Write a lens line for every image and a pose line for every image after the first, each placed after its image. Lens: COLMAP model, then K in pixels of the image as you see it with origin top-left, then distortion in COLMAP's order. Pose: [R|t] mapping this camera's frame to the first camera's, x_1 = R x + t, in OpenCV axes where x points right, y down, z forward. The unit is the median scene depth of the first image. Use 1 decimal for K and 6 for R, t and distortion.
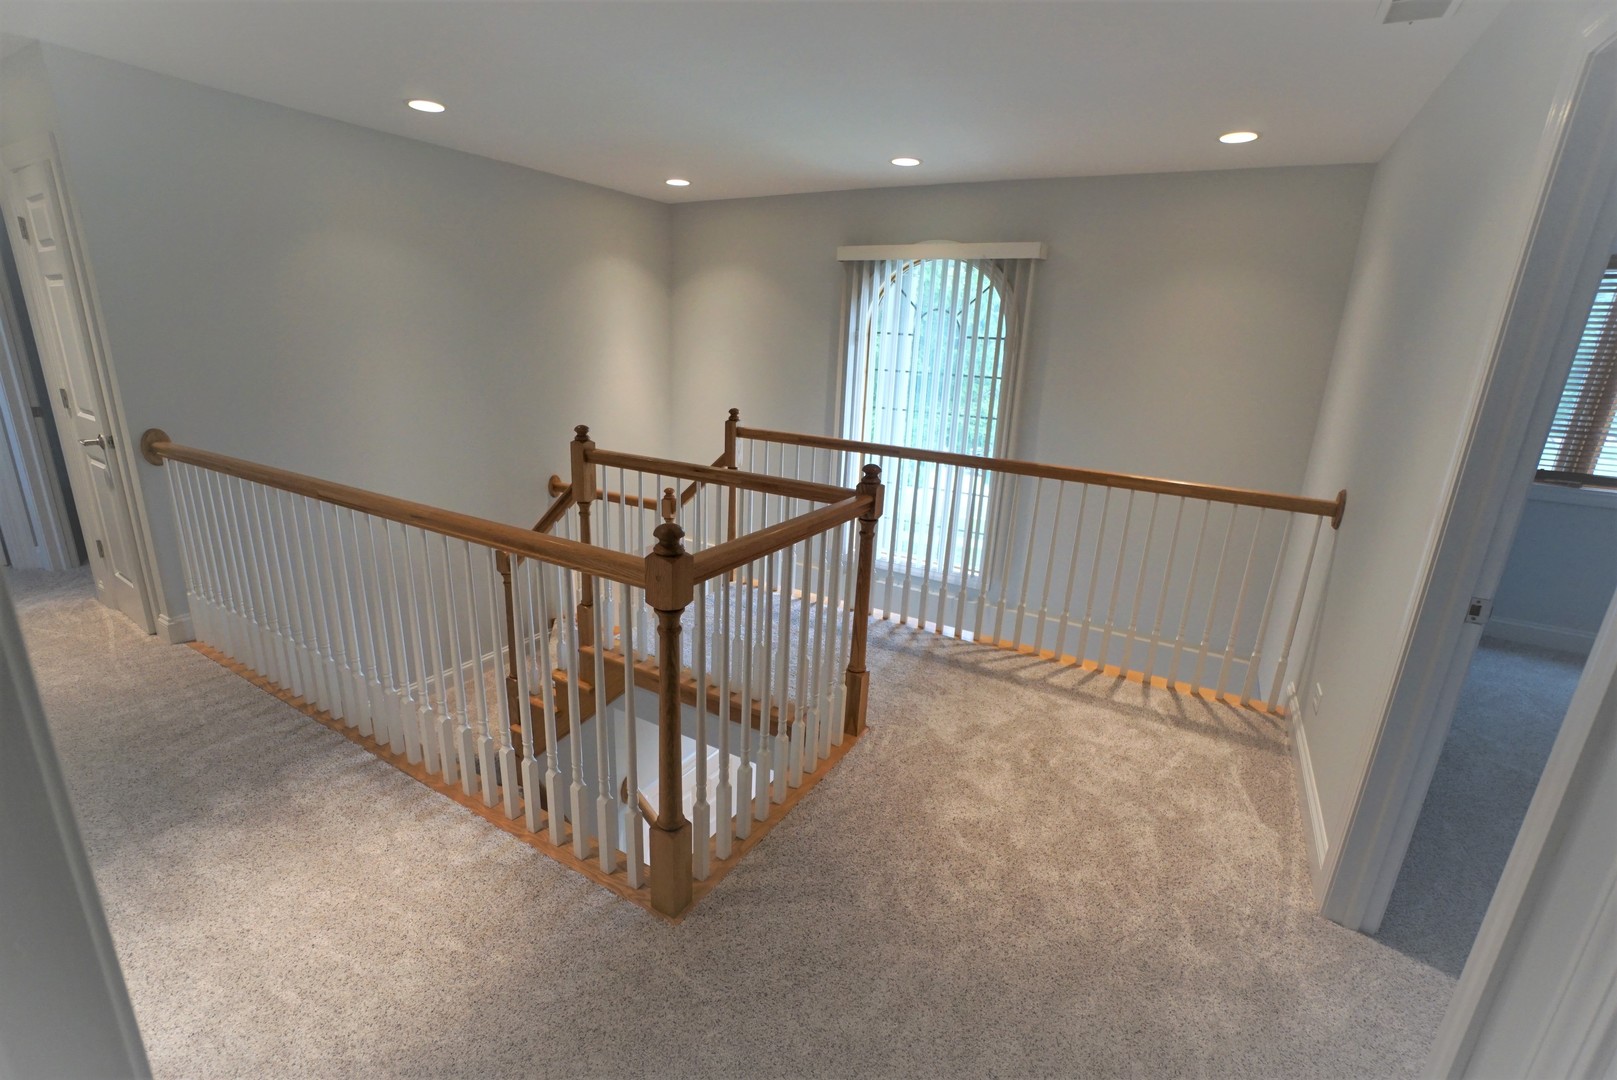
lens RADIAL K [[703.2, 0, 807.9], [0, 703.2, 543.6], [0, 0, 1]] dist [-0.032275, 0.004020]
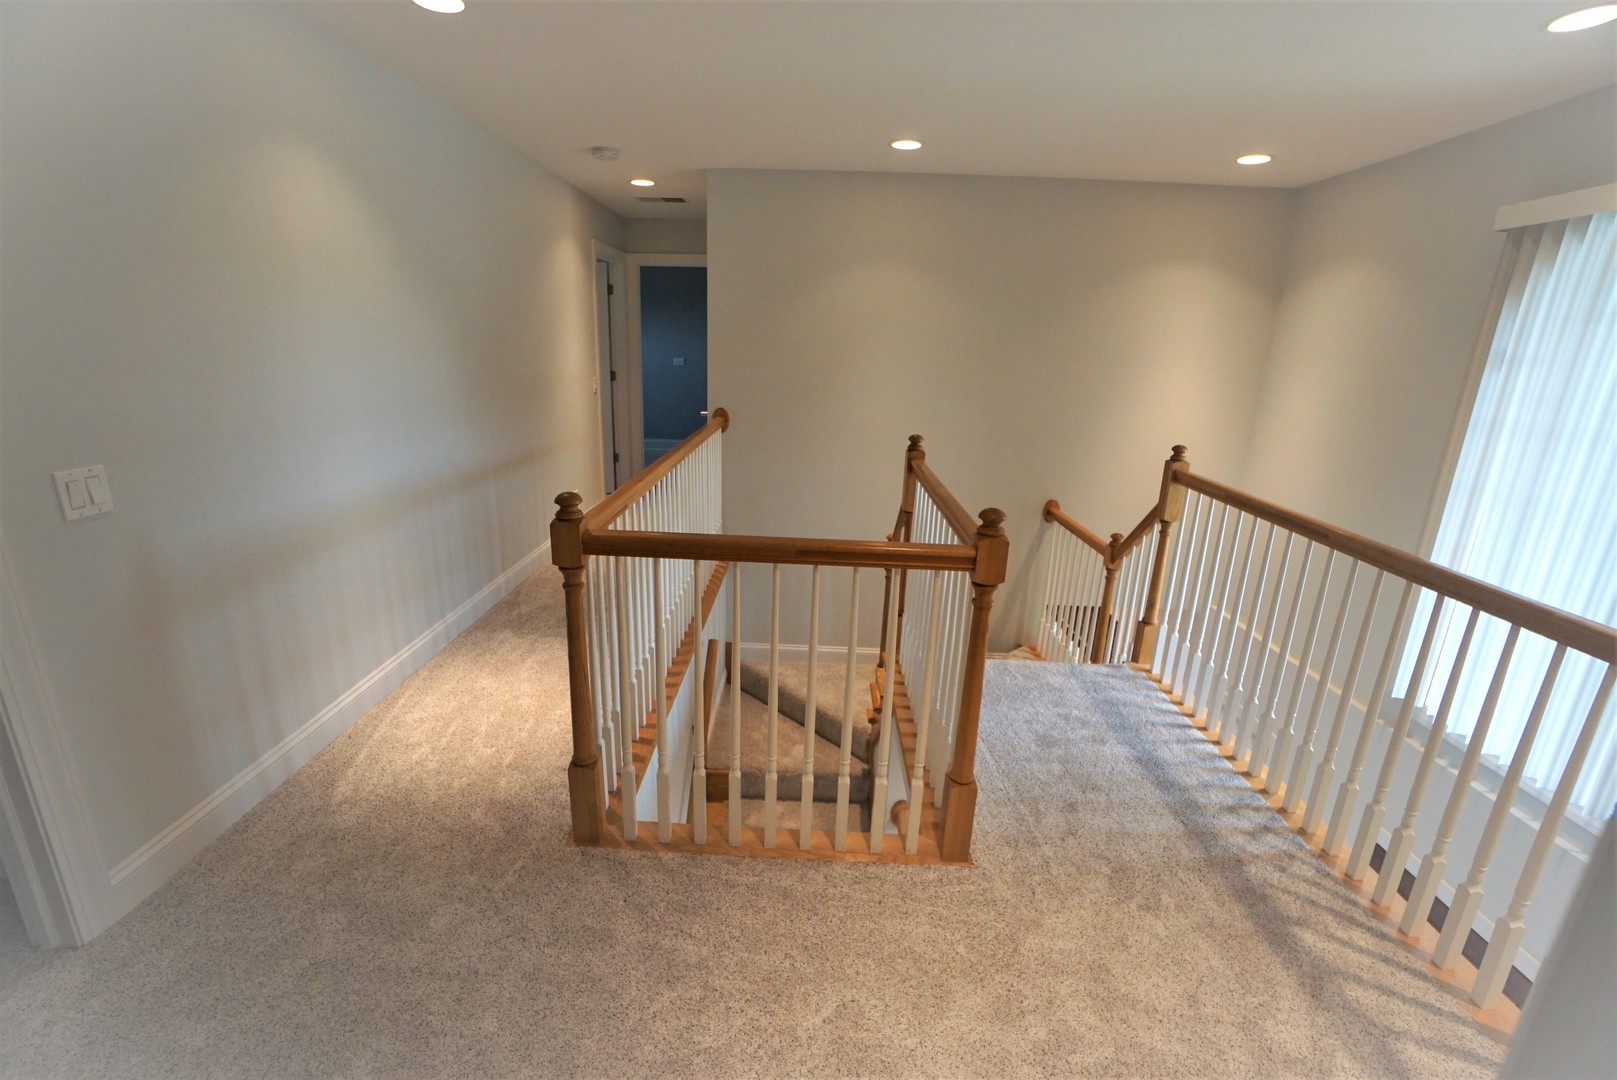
lens RADIAL K [[703.2, 0, 804.0], [0, 703.2, 554.3], [0, 0, 1]] dist [-0.032275, 0.004020]
pose [[0.476654, 0.218209, -0.851579, 0.368066], [-0.254226, 0.961528, 0.104084, -0.052796], [0.841529, 0.166881, 0.513790, 0.286046]]
